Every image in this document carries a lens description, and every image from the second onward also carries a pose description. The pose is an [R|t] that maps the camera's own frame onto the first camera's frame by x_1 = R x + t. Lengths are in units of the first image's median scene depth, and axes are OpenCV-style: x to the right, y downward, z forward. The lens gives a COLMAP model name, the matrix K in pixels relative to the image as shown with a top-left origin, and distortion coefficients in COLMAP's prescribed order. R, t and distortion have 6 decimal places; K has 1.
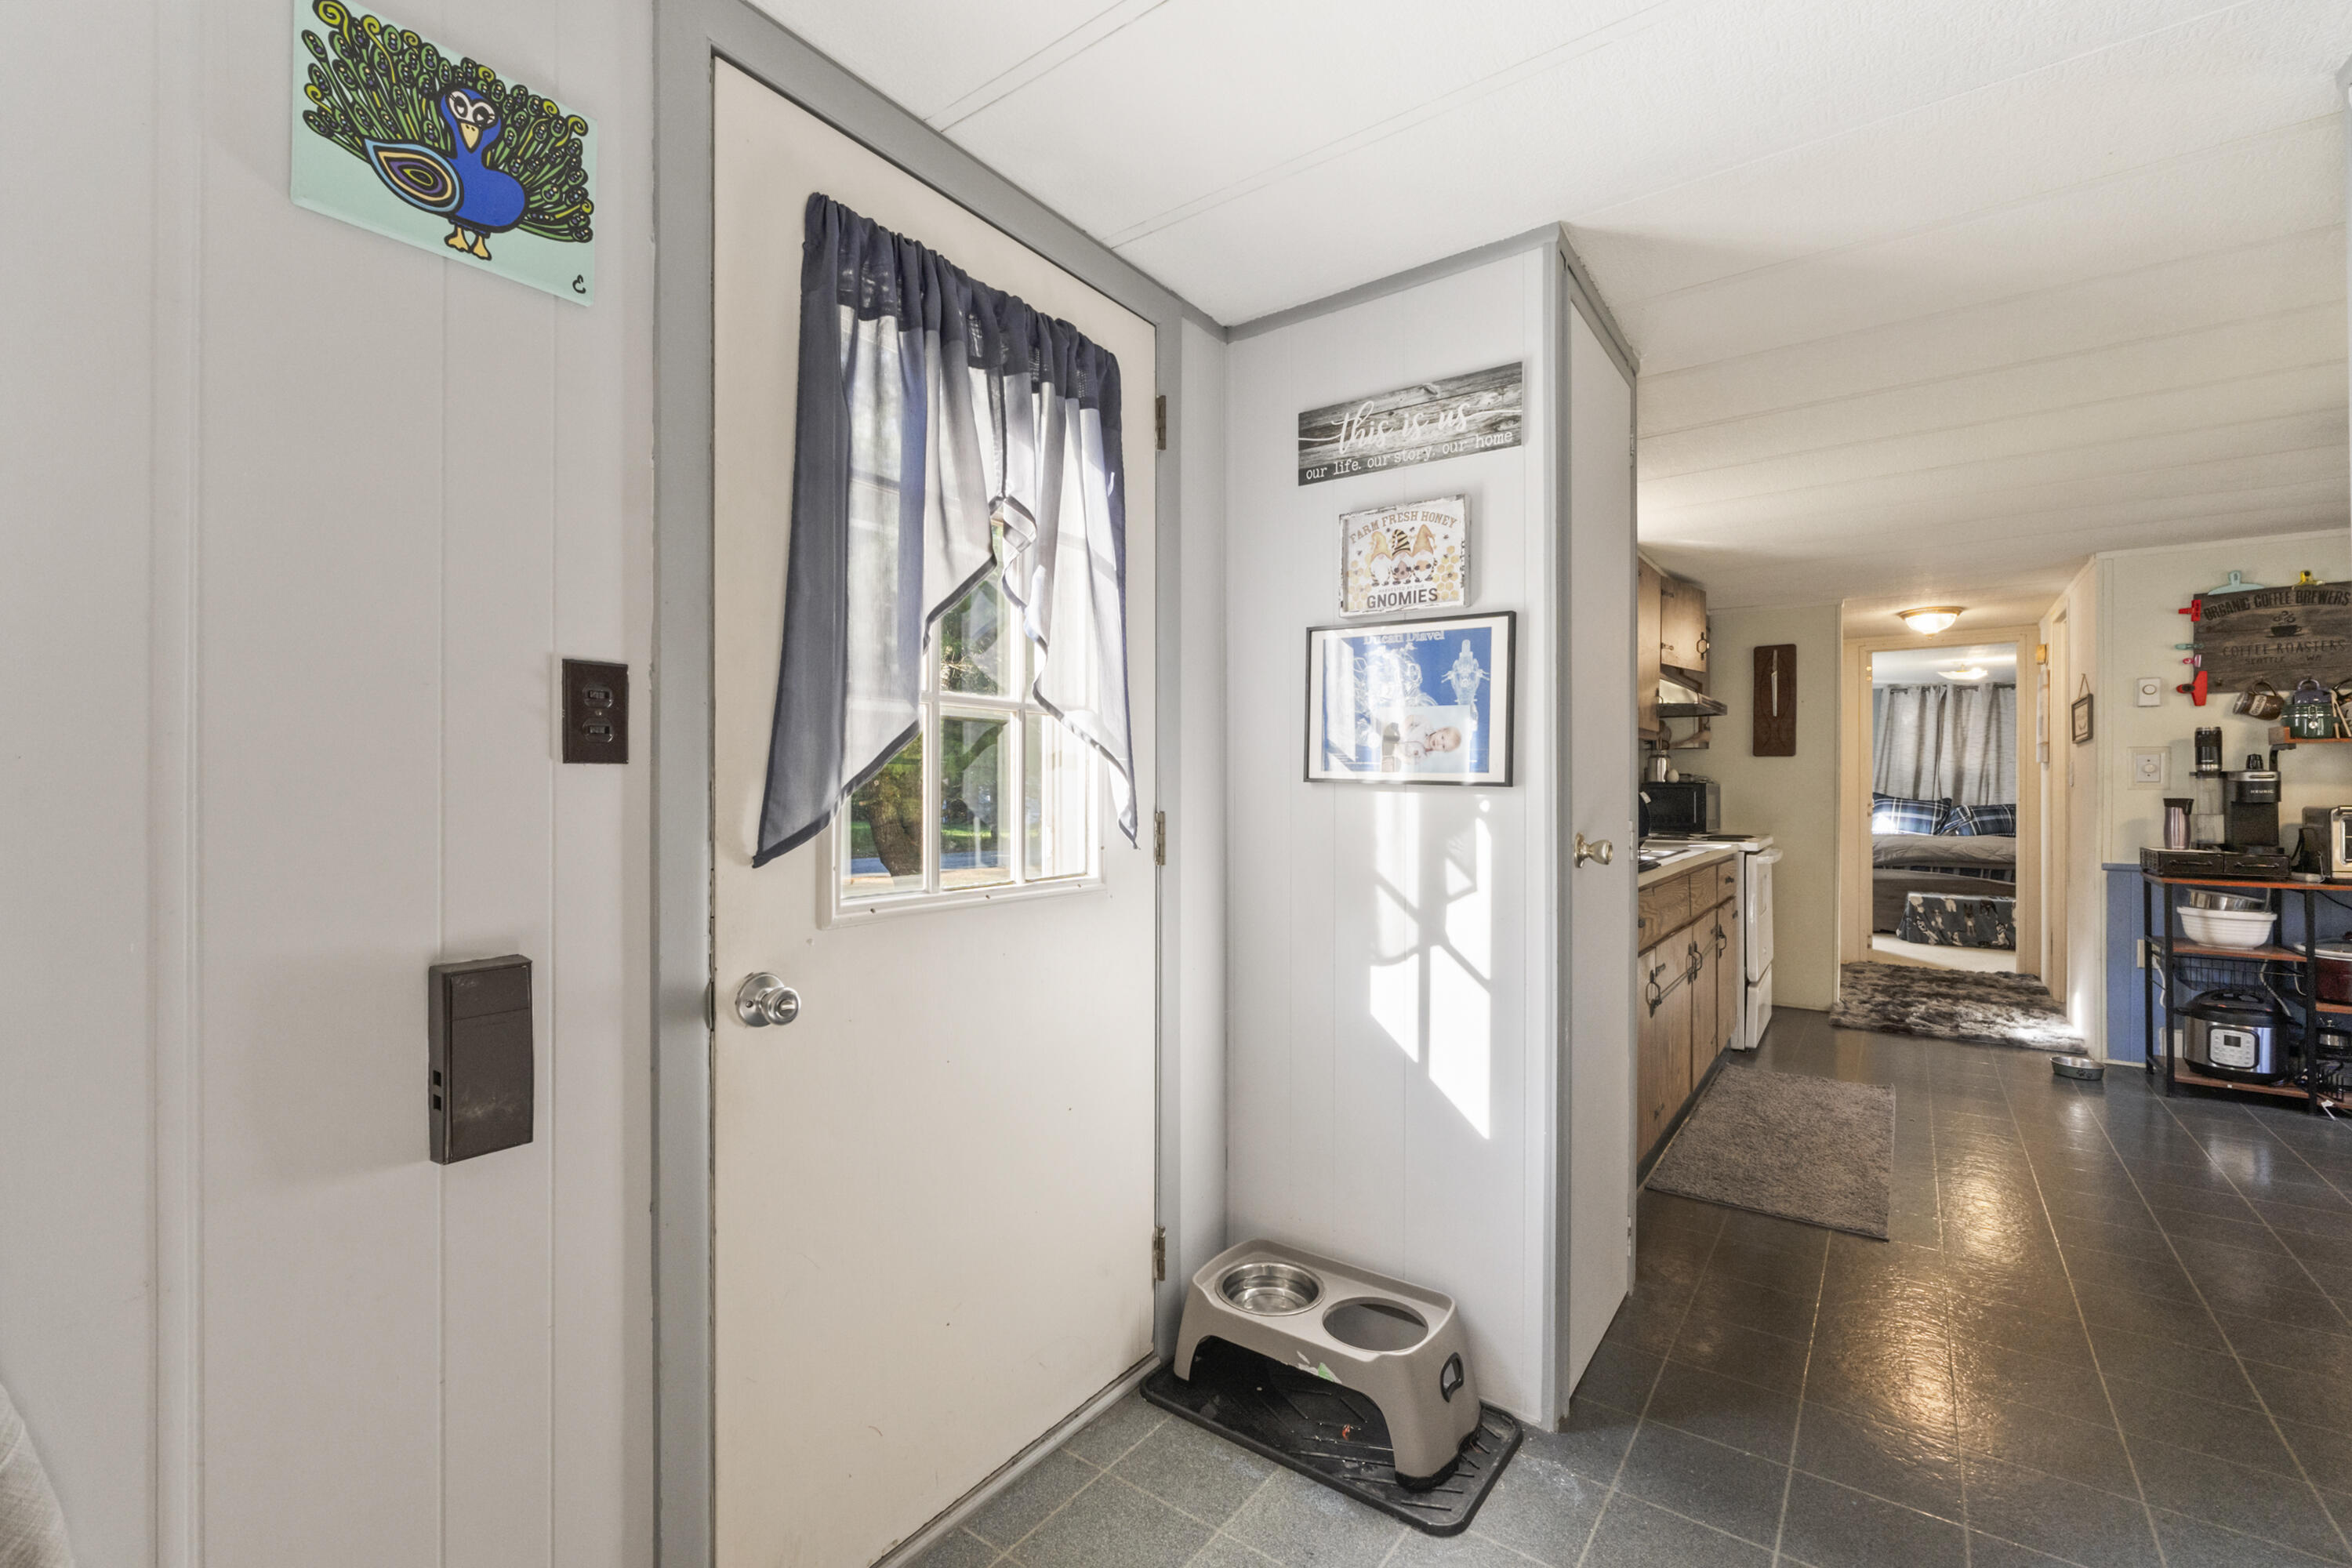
lens RADIAL K [[996.3, 0, 1160.1], [0, 996.3, 791.3], [0, 0, 1]] dist [-0.004750, 0.000594]
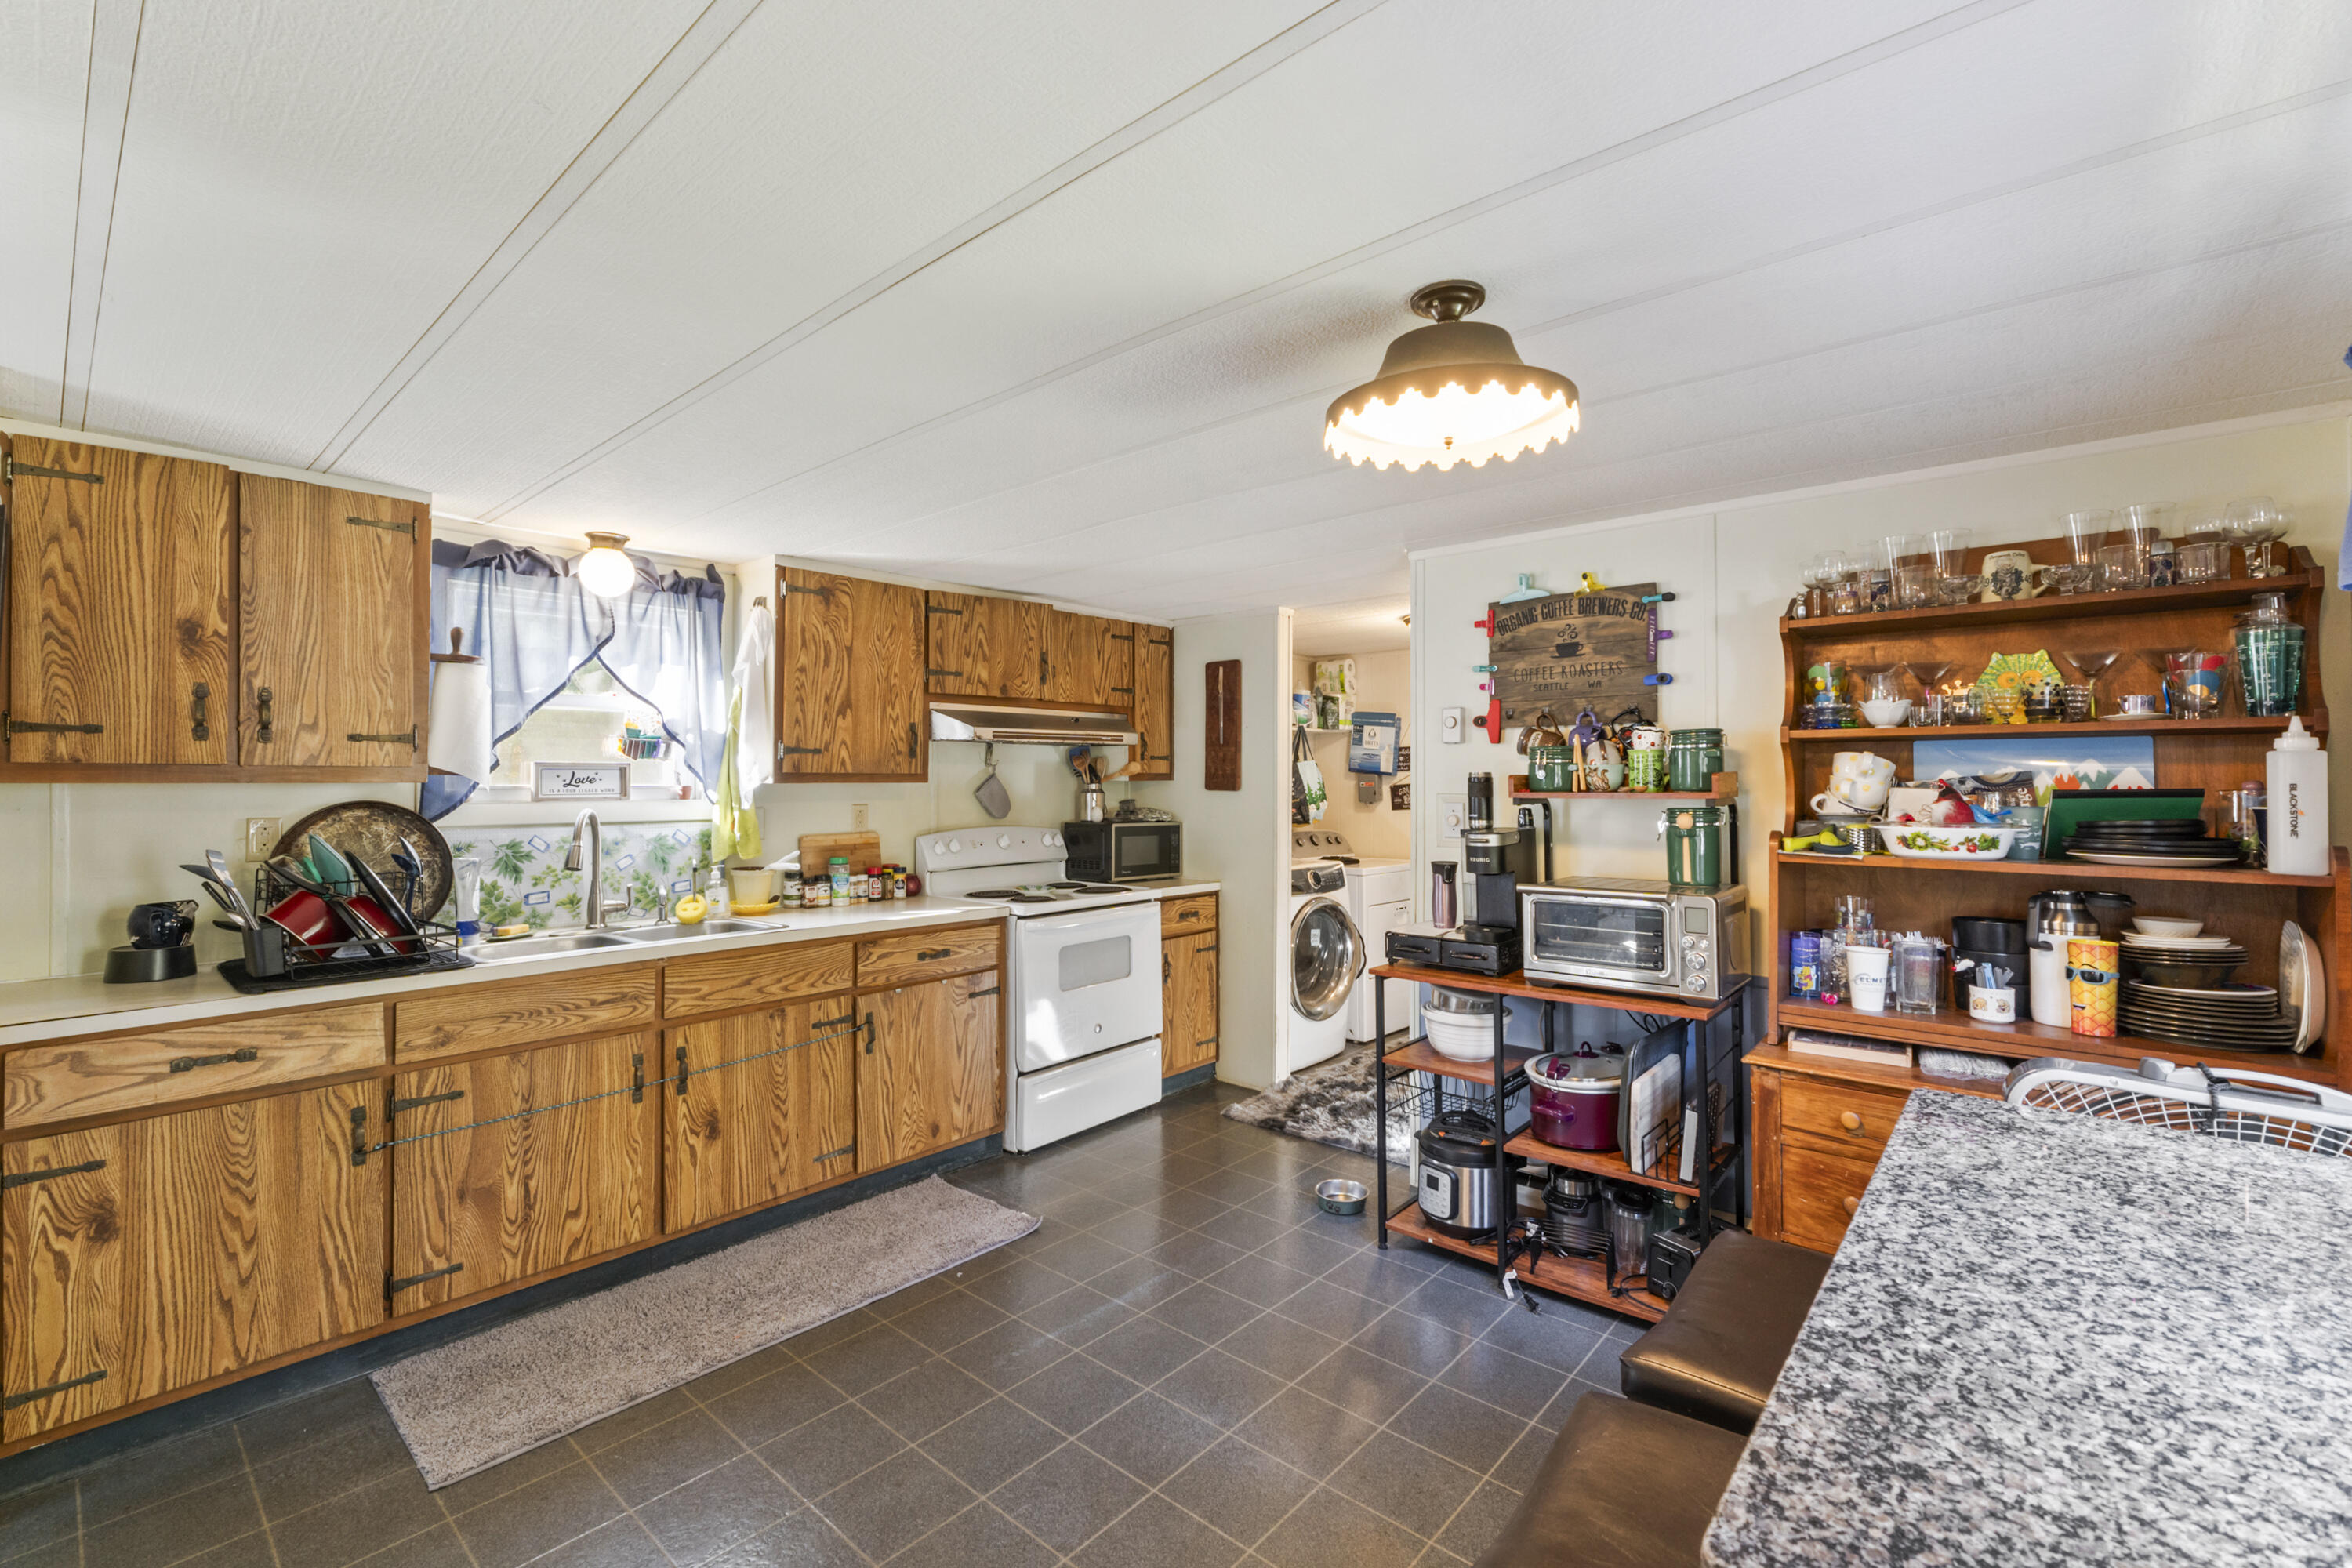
lens RADIAL K [[996.3, 0, 1178.6], [0, 996.3, 776.9], [0, 0, 1]] dist [-0.004750, 0.000594]
pose [[0.996742, -0.005350, -0.080480, 0.885553], [0.004985, 0.999976, -0.004733, -0.058829], [0.080504, 0.004316, 0.996745, 0.193133]]
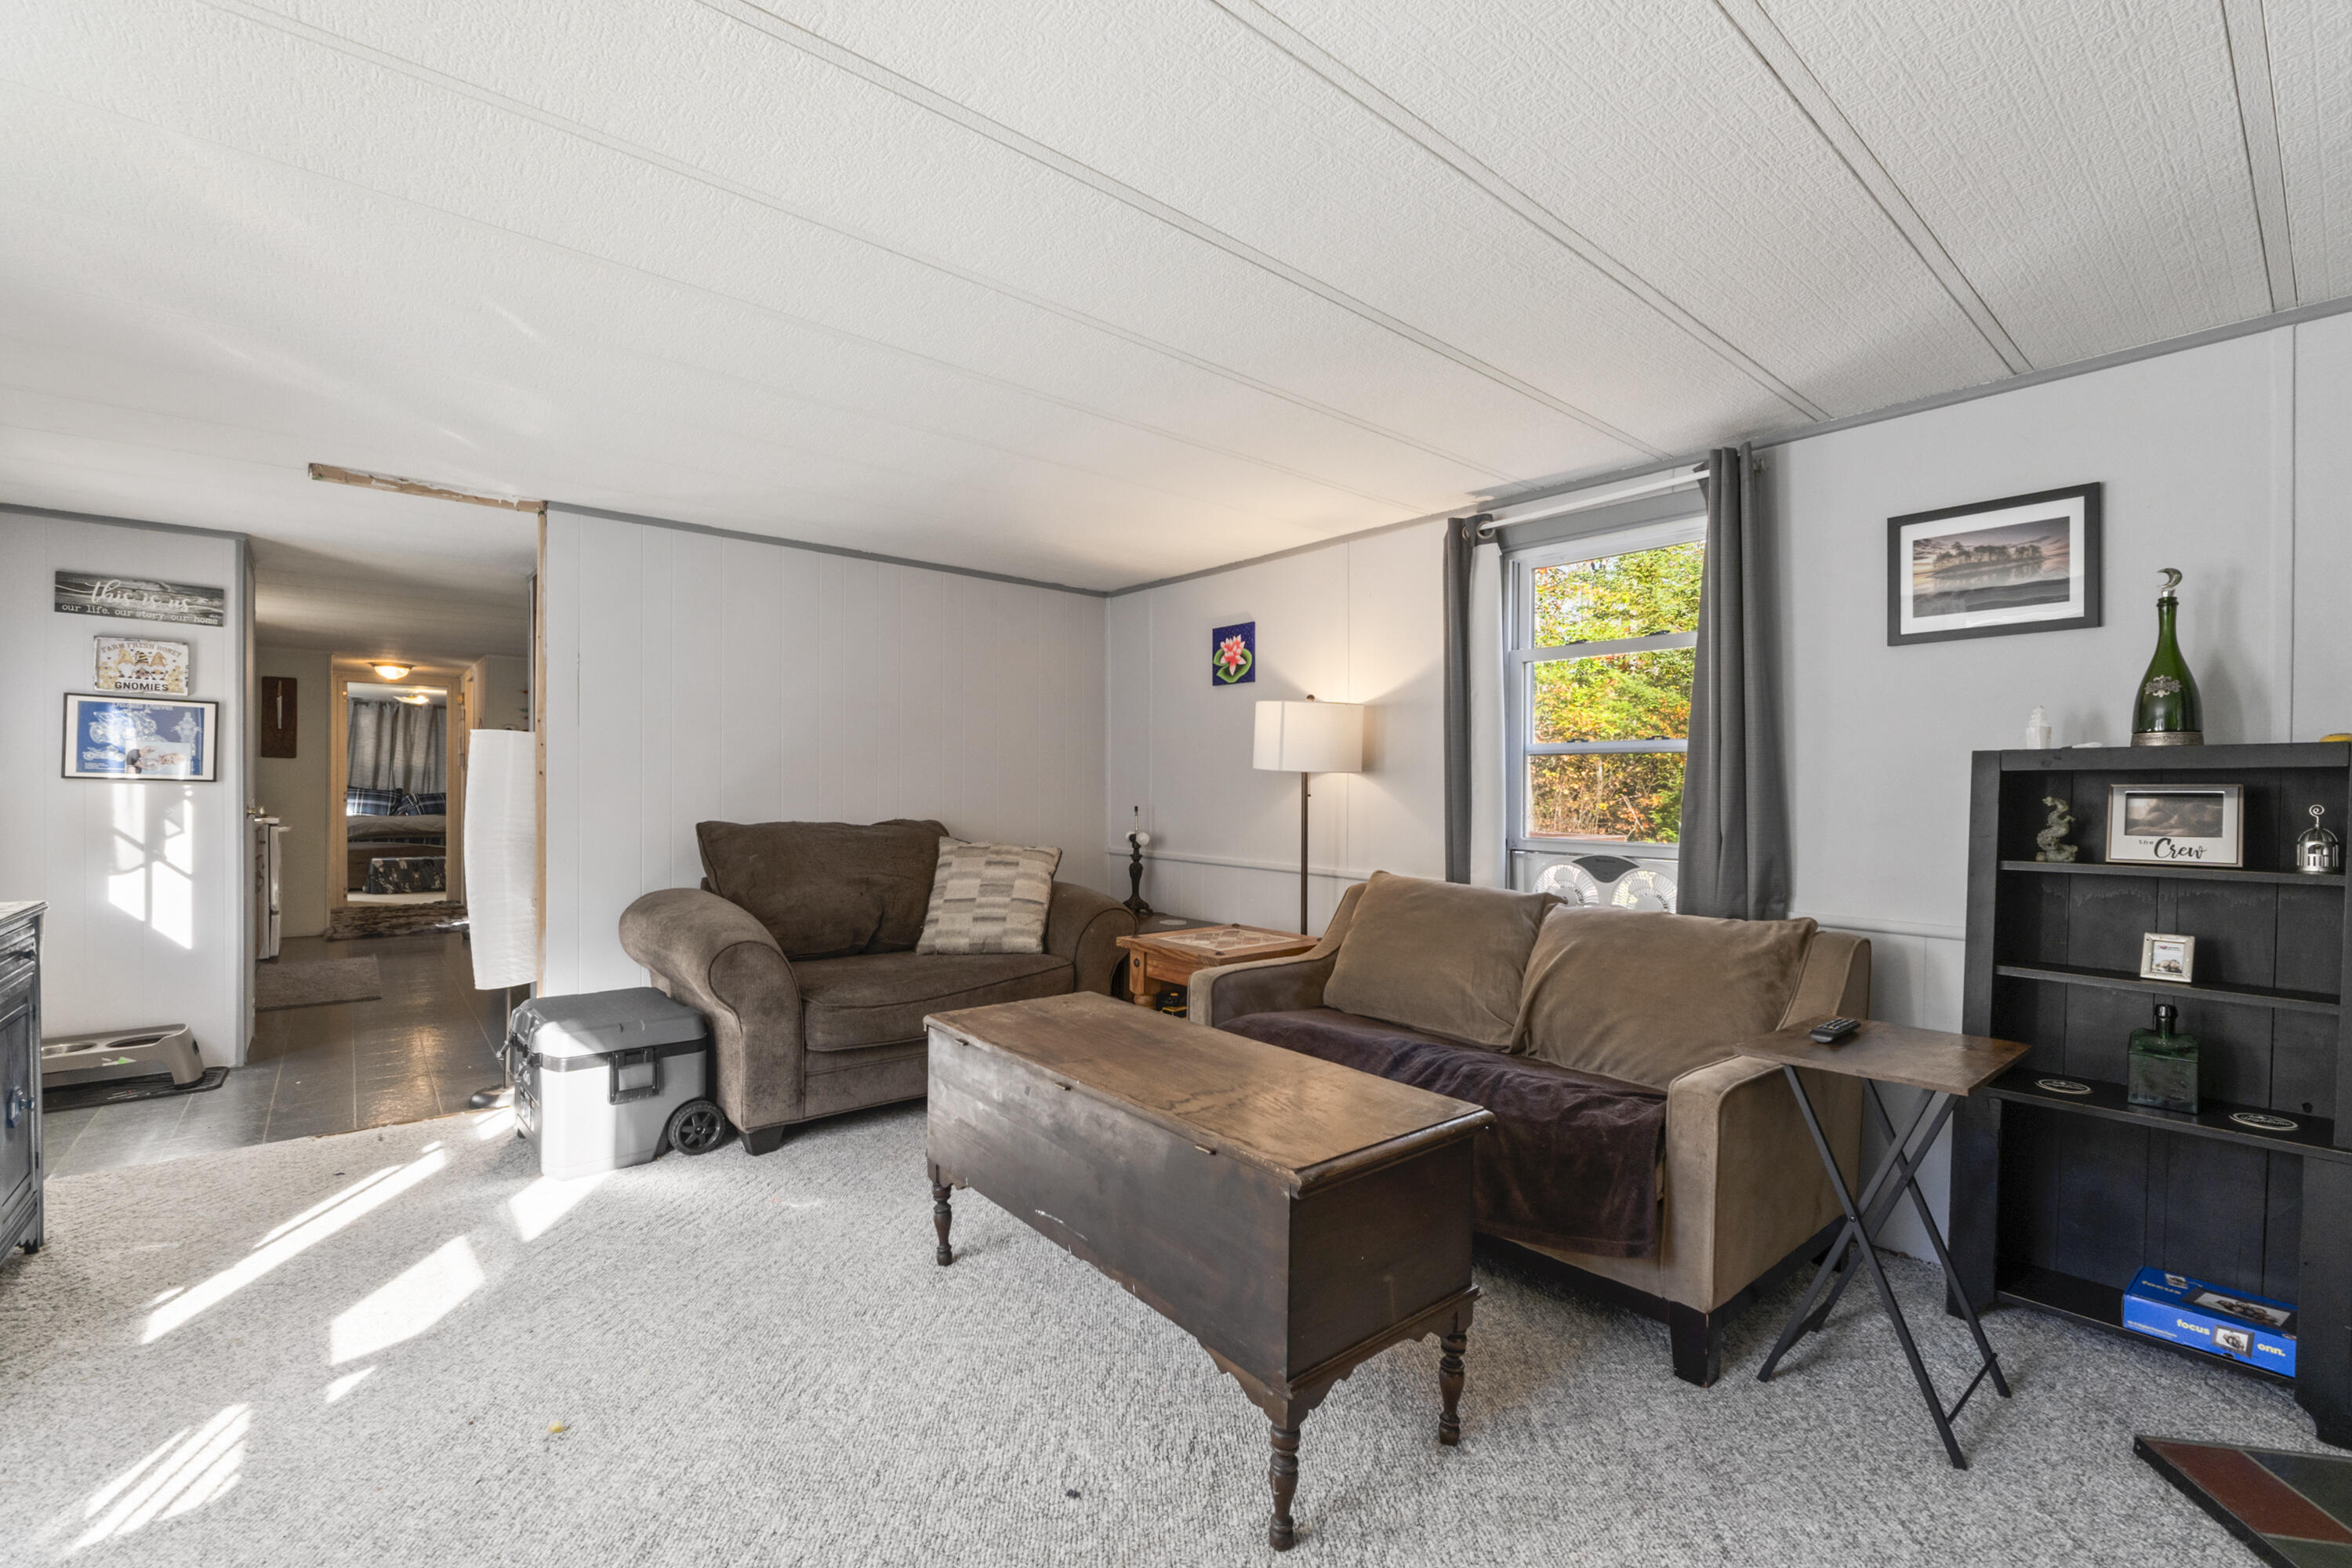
lens RADIAL K [[996.3, 0, 1153.8], [0, 996.3, 796.8], [0, 0, 1]] dist [-0.004750, 0.000594]
pose [[0.245095, -0.006758, 0.969475, -0.559511], [-0.007266, 0.999935, 0.008807, -0.002982], [-0.969472, -0.009203, 0.245030, -0.681656]]
